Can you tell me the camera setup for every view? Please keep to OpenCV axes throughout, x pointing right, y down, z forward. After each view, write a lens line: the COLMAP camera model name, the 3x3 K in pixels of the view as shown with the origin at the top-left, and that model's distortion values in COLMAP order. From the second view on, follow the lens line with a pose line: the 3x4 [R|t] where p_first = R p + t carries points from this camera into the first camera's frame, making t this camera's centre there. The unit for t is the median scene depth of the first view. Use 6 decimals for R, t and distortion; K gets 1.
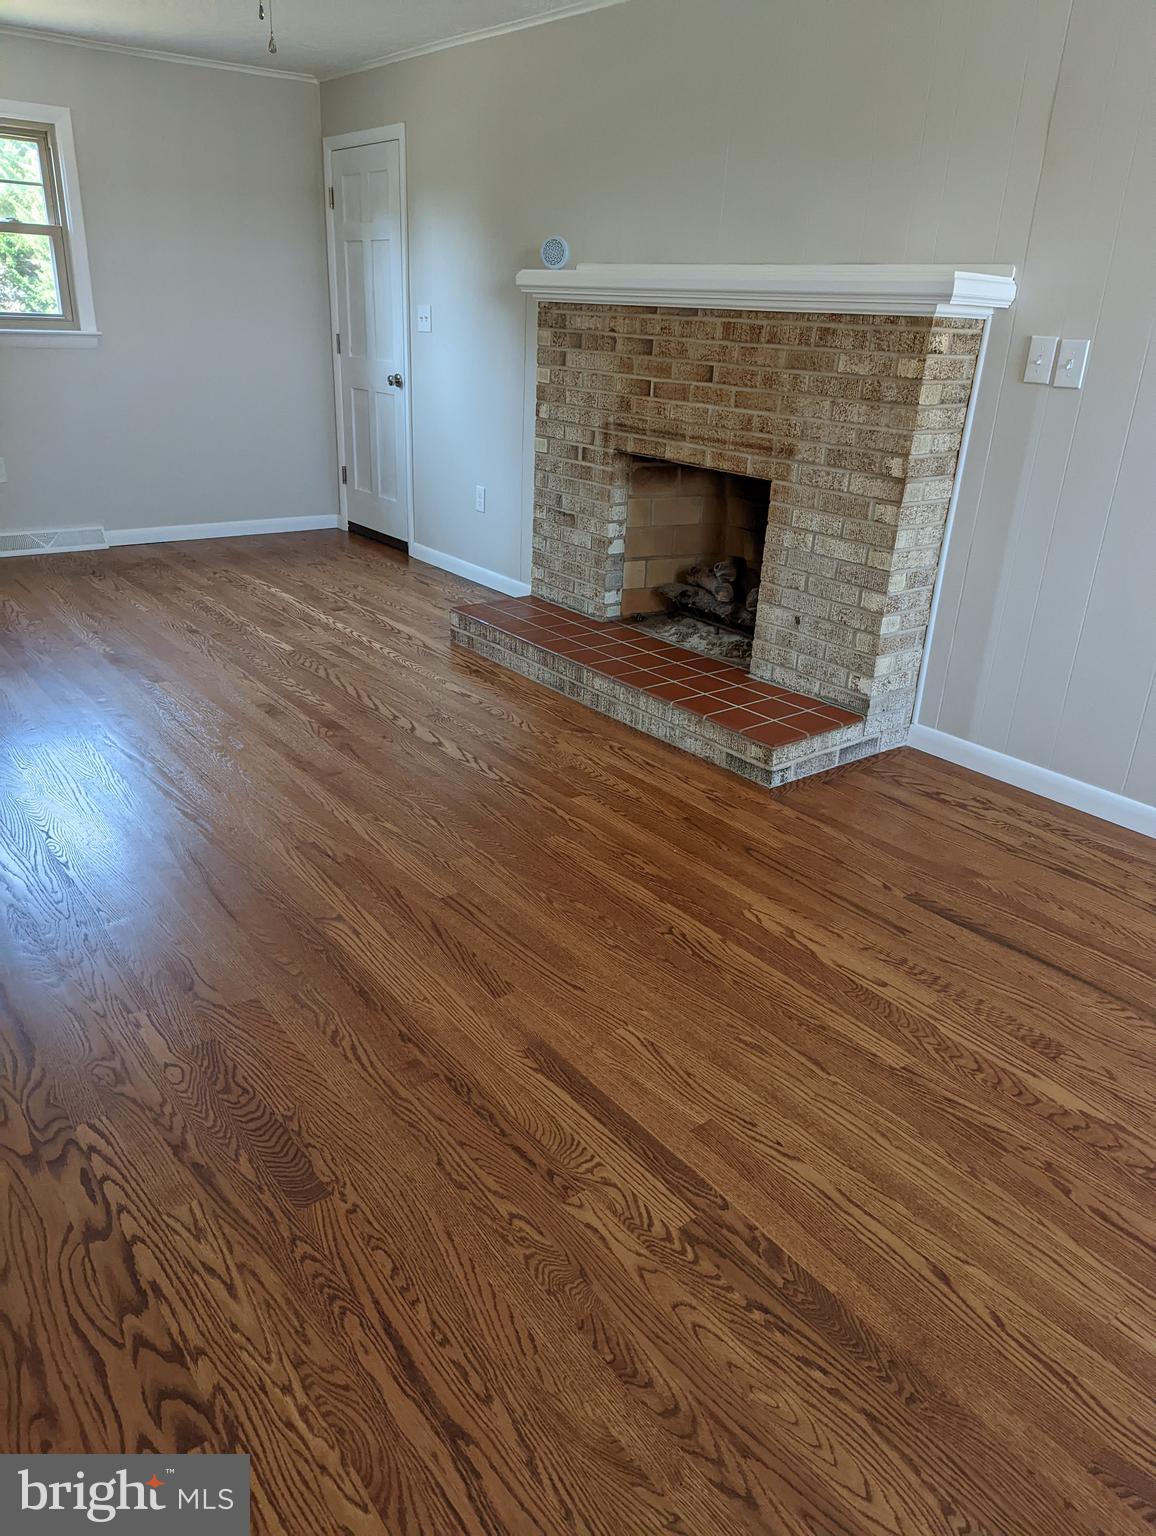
lens RADIAL K [[1093.7, 0, 578.0], [0, 1093.7, 768.0], [0, 0, 1]] dist [0.065334, -0.074849]
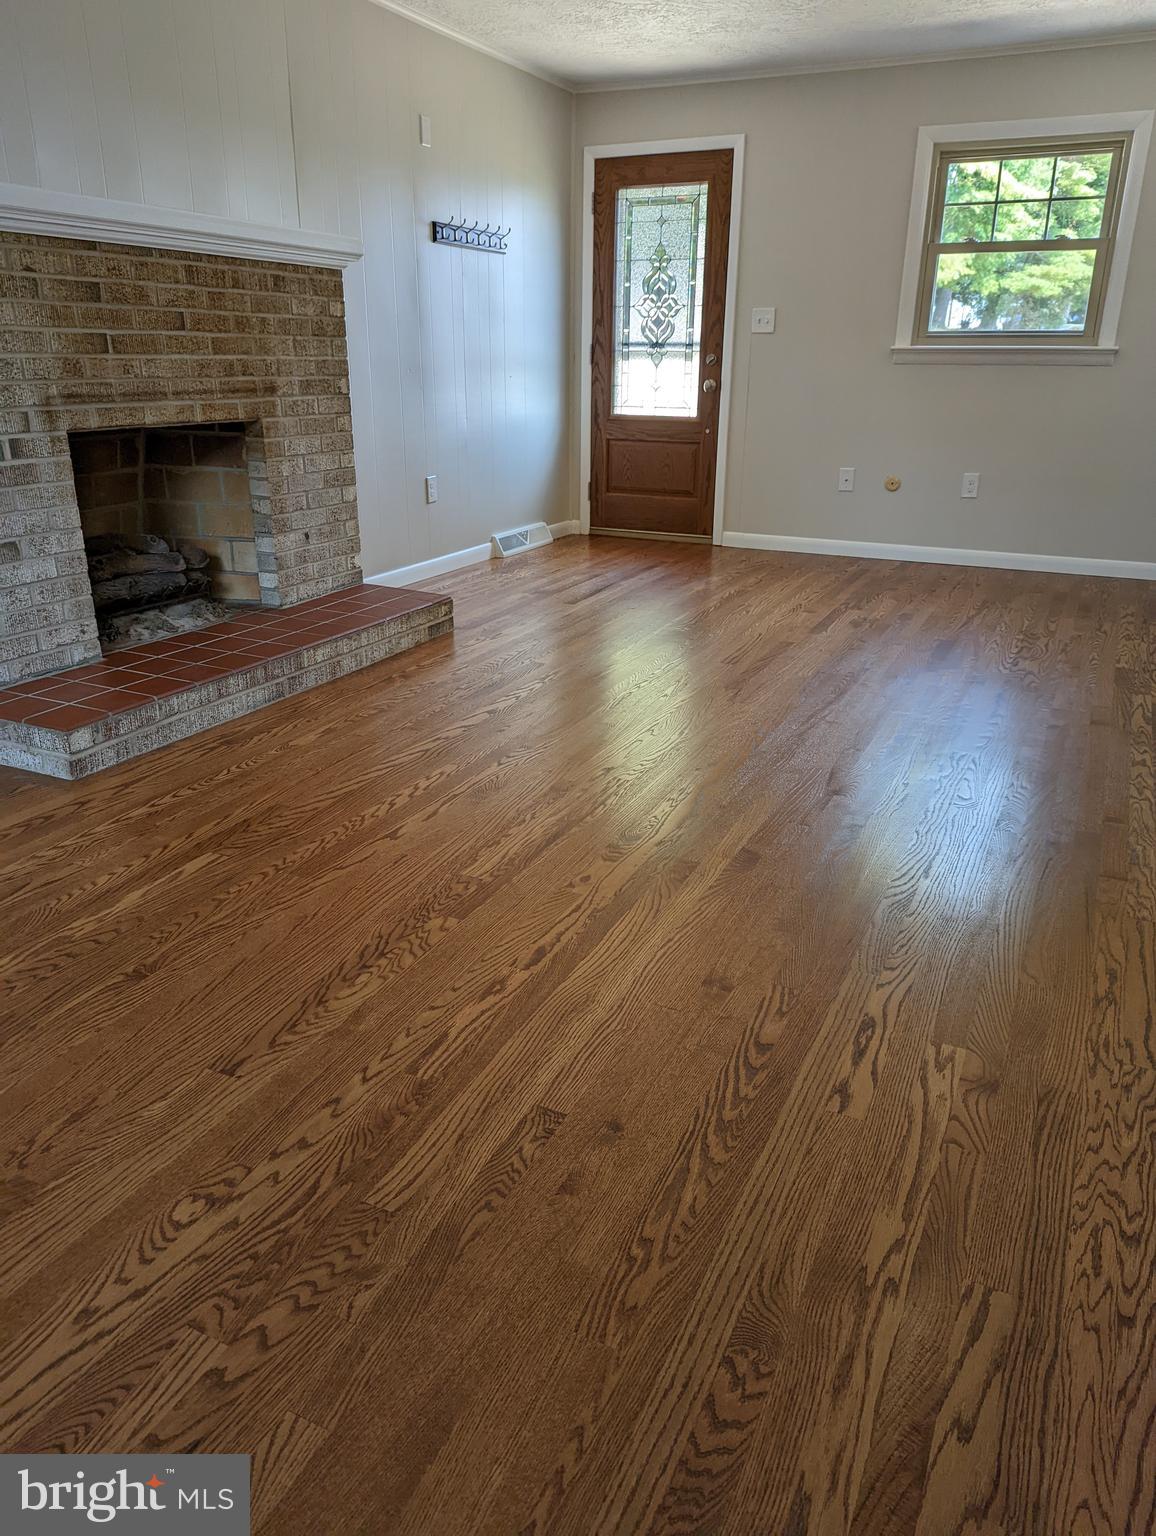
lens RADIAL K [[1093.7, 0, 578.0], [0, 1093.7, 768.0], [0, 0, 1]] dist [0.065334, -0.074849]
pose [[-0.454256, -0.361642, 0.814166, -0.927826], [0.311784, 0.791567, 0.525560, -0.447138], [-0.834531, 0.492582, -0.246820, 1.140647]]
